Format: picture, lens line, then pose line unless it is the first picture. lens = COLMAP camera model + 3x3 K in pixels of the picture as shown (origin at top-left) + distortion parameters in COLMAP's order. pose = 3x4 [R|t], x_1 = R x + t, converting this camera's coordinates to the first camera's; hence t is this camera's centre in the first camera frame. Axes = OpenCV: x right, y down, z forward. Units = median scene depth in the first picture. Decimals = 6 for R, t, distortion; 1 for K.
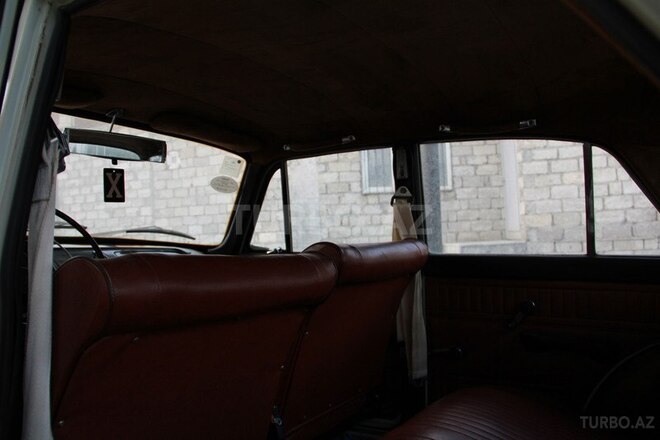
lens RADIAL K [[552.3, 0, 330.0], [0, 552.3, 220.0], [0, 0, 1]] dist [-0.108848, 0.004858]
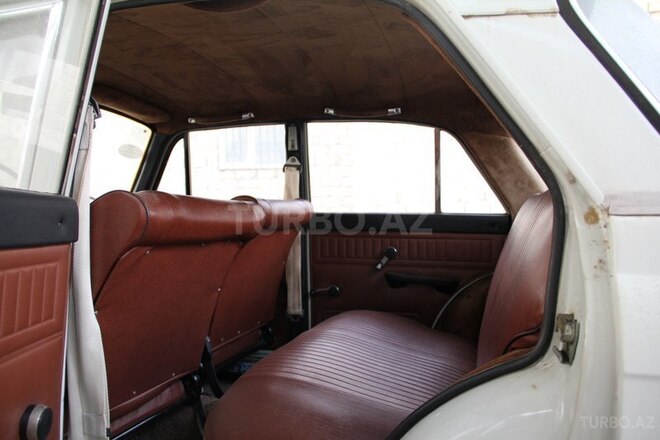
lens RADIAL K [[569.5, 0, 330.0], [0, 569.5, 220.0], [0, 0, 1]] dist [-0.147047, 0.001258]
pose [[0.960339, 0.006541, 0.278759, -0.136990], [-0.016132, 0.999354, 0.032126, 0.036619], [-0.278369, -0.035349, 0.959823, -0.230141]]
